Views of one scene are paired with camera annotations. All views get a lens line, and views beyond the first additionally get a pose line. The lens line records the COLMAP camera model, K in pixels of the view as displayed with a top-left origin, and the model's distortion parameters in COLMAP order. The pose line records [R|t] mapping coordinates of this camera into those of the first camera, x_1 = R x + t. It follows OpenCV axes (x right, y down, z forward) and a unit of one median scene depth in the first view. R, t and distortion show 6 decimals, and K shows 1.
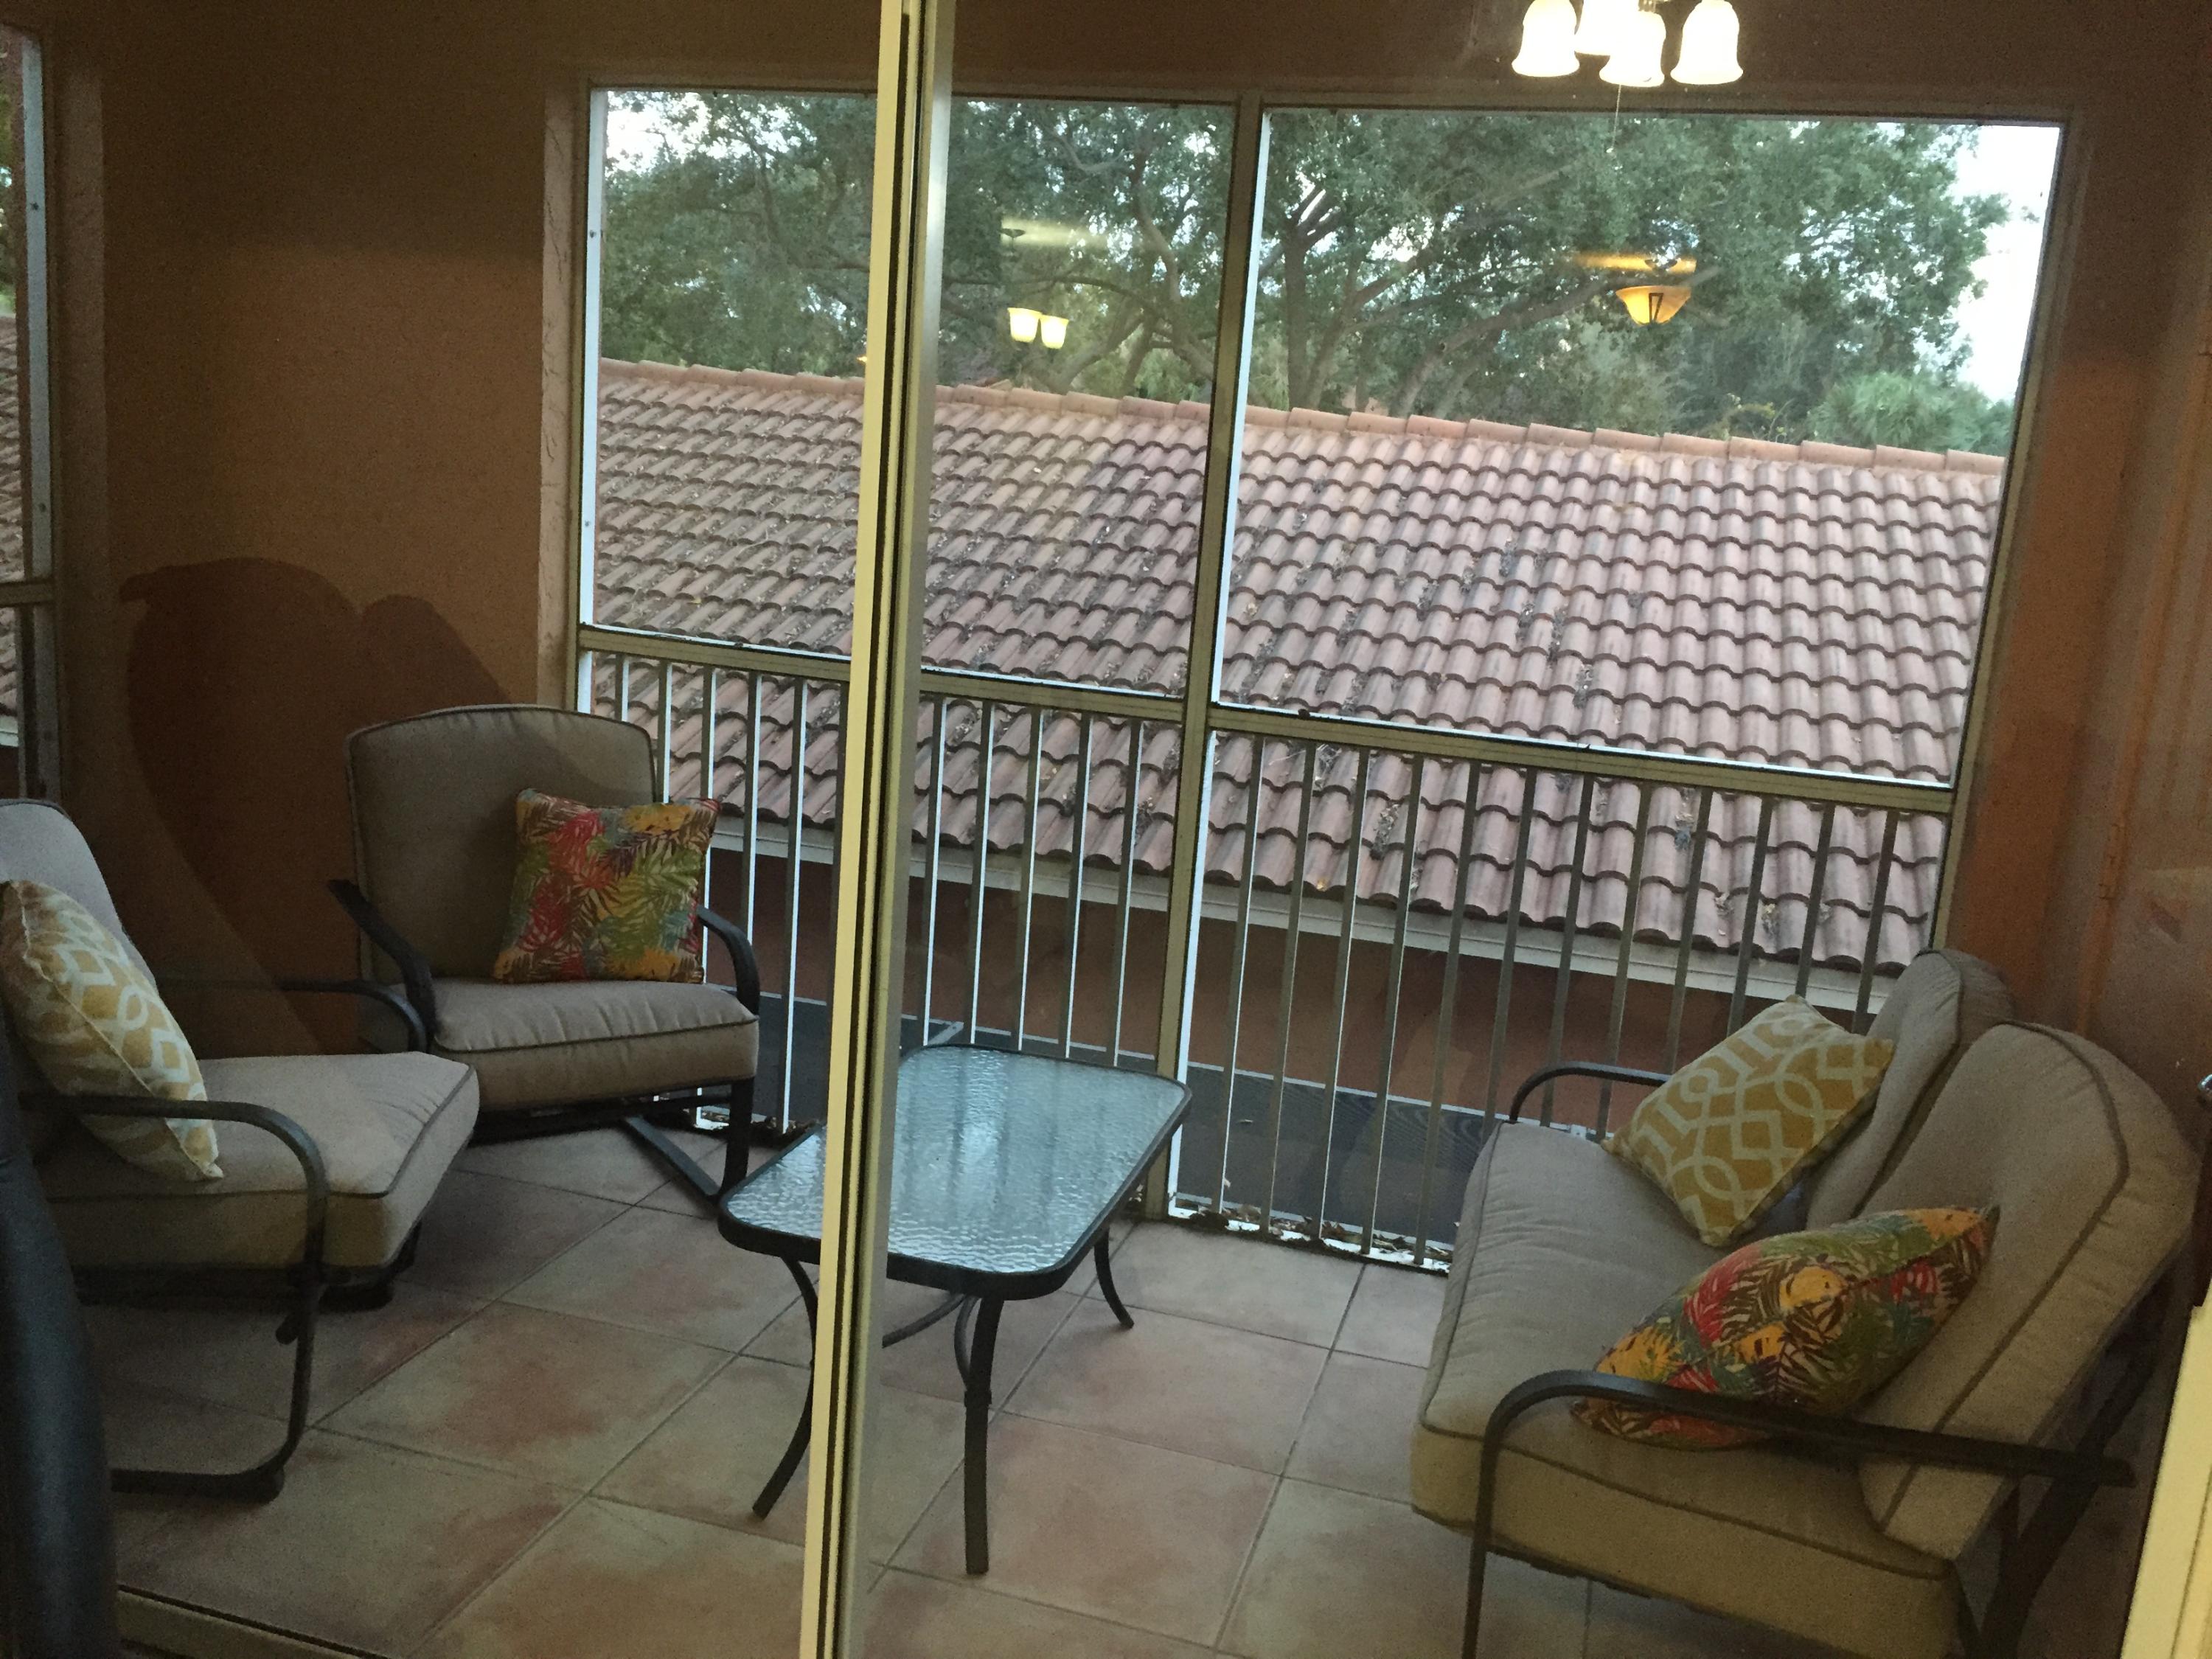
lens RADIAL K [[1876.0, 0, 1106.0], [0, 1876.0, 829.5], [0, 0, 1]] dist [0.066196, -0.005698]
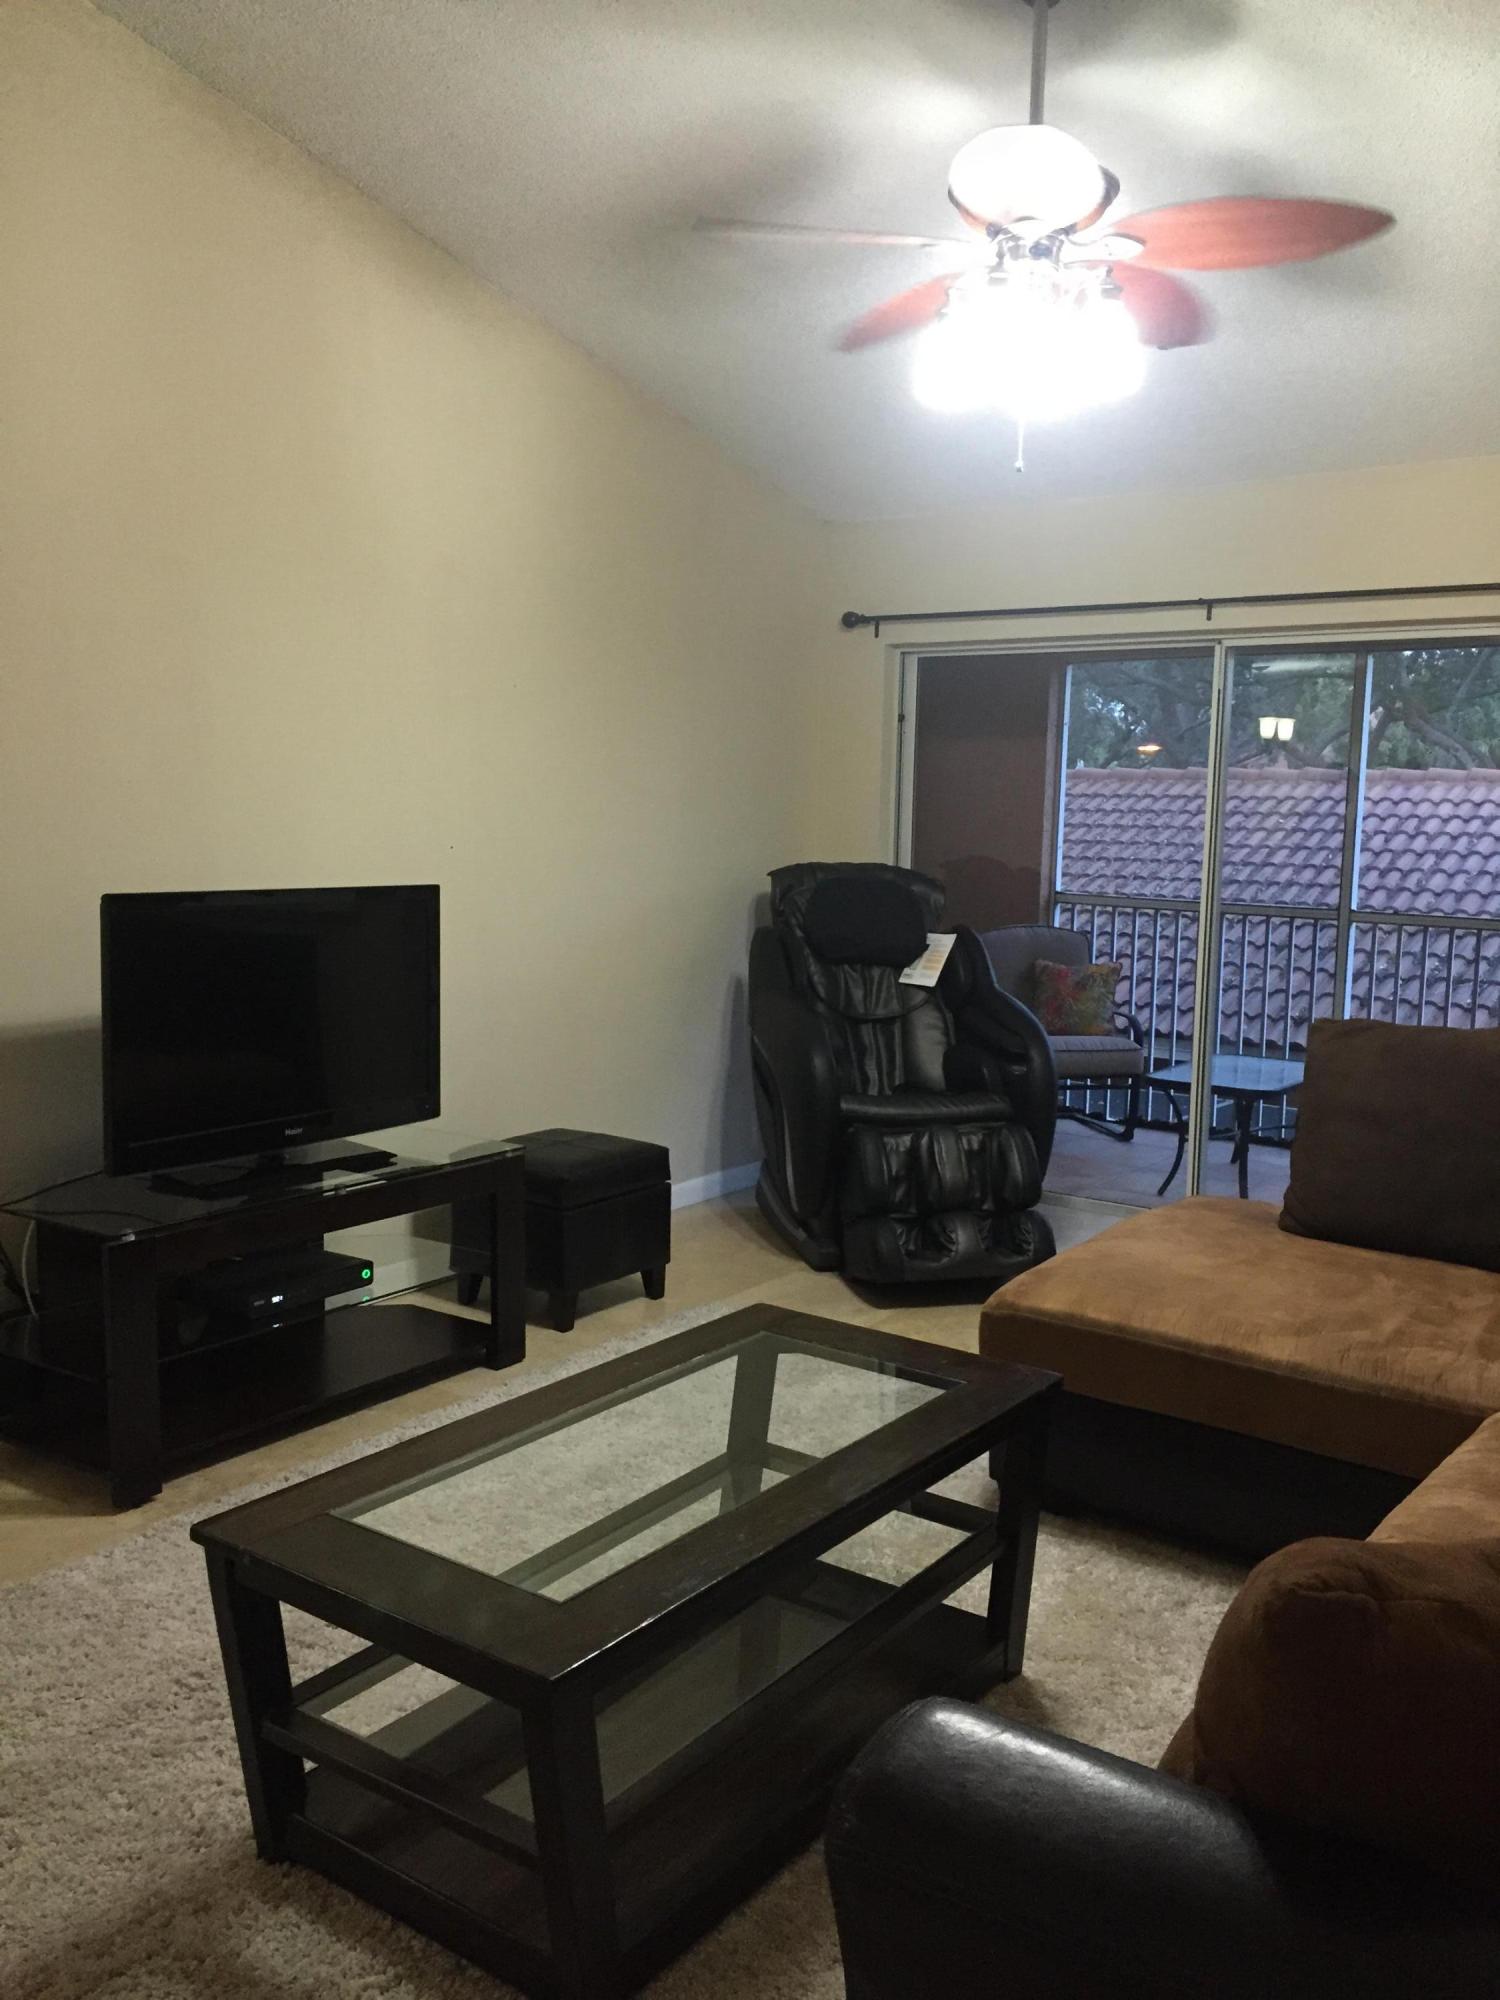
lens RADIAL K [[1696.2, 0, 750.0], [0, 1696.2, 1000.0], [0, 0, 1]] dist [0.066196, -0.005698]
pose [[0.940184, -0.015719, -0.340303, 0.027374], [-0.017699, 0.995332, -0.094874, 0.090851], [0.340206, 0.095222, 0.935517, -0.417934]]
